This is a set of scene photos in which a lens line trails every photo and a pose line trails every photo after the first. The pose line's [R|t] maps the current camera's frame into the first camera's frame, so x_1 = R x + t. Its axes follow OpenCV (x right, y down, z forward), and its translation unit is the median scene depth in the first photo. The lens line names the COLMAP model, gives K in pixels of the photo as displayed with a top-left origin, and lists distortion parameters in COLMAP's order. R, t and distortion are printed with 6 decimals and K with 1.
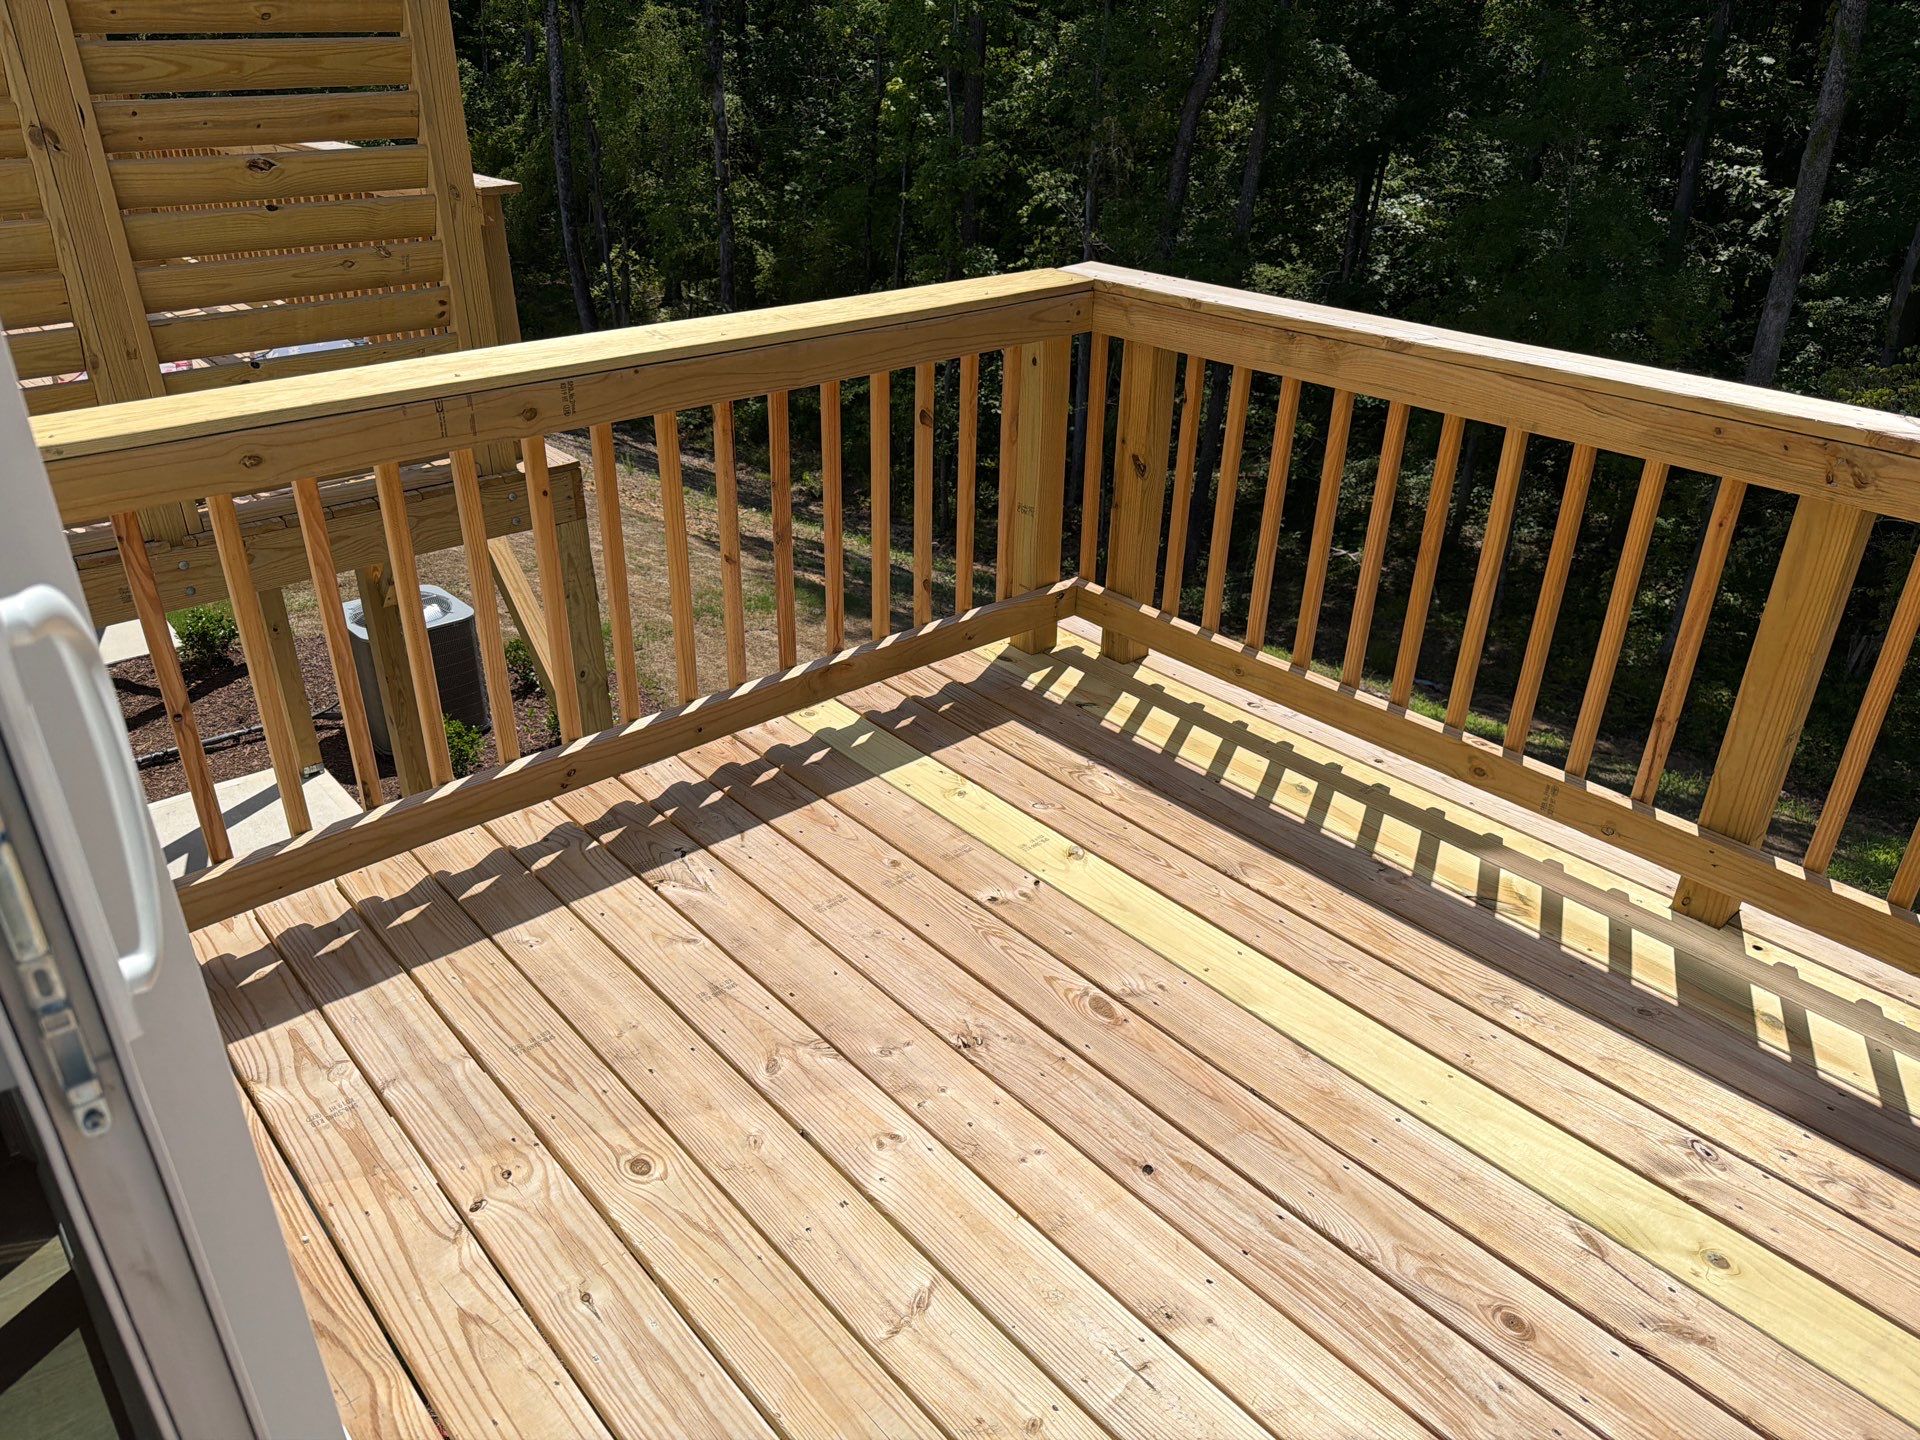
lens RADIAL K [[1358.0, 0, 960.0], [0, 1358.0, 720.0], [0, 0, 1]] dist [0.063324, -0.085610]
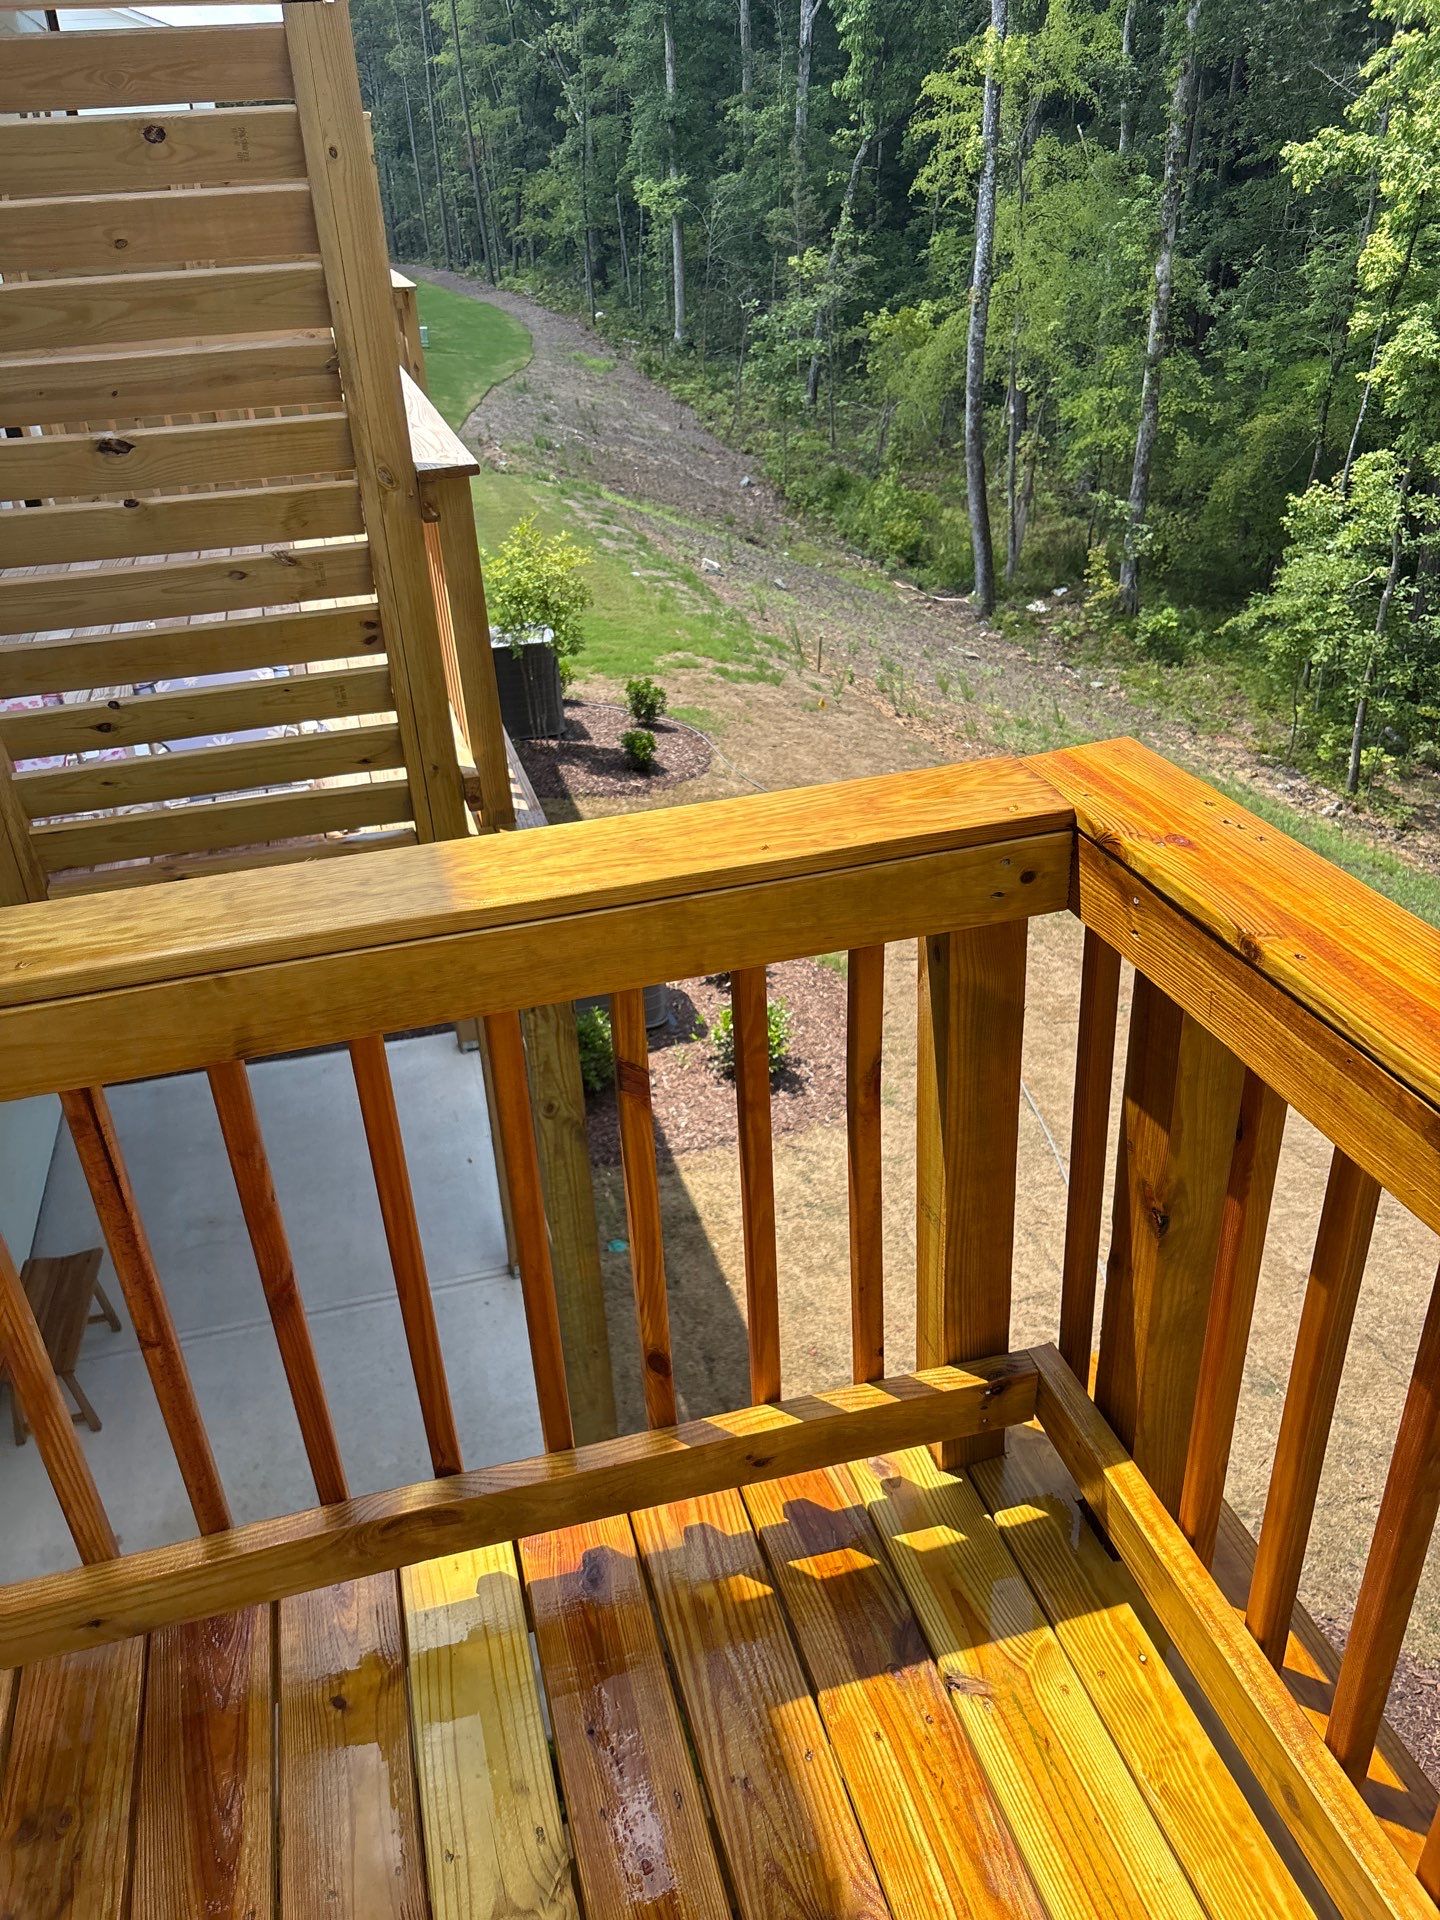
lens RADIAL K [[1432.2, 0, 714.4], [0, 1432.2, 974.6], [0, 0, 1]] dist [0.035828, -0.027682]
pose [[0.895775, 0.162942, -0.413567, 0.227162], [-0.148319, 0.986635, 0.067472, -0.339232], [0.419034, 0.000900, 0.907970, 0.652950]]
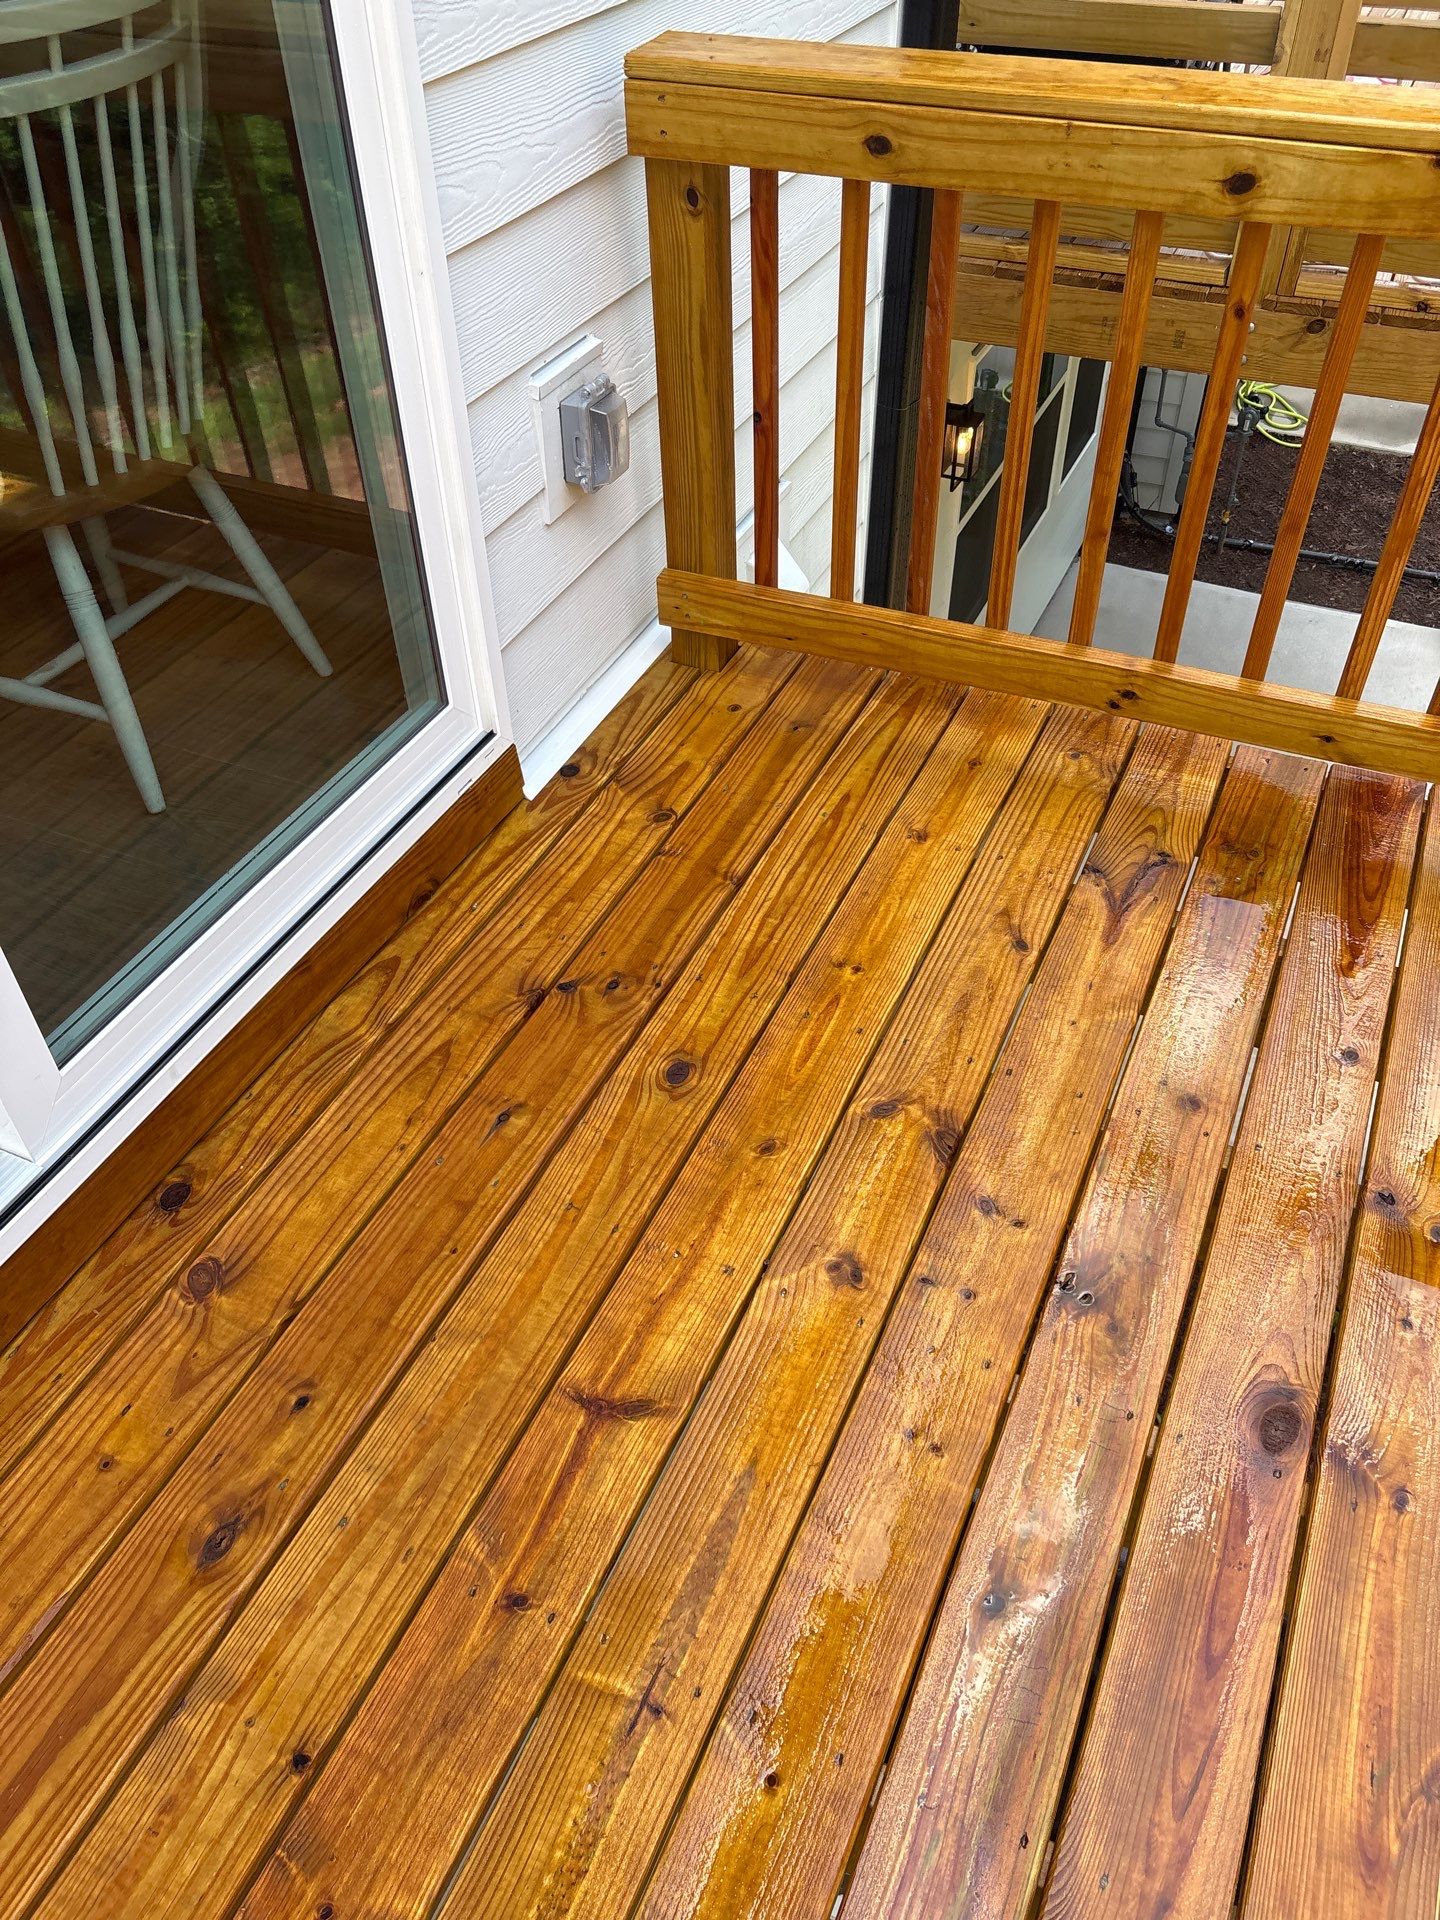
lens RADIAL K [[1439.8, 0, 699.1], [0, 1439.8, 958.2], [0, 0, 1]] dist [0.039364, -0.048925]
pose [[0.399875, 0.601815, -0.691317, 0.279924], [-0.399836, 0.793230, 0.459258, -0.125786], [0.824761, 0.092767, 0.557820, 0.367783]]
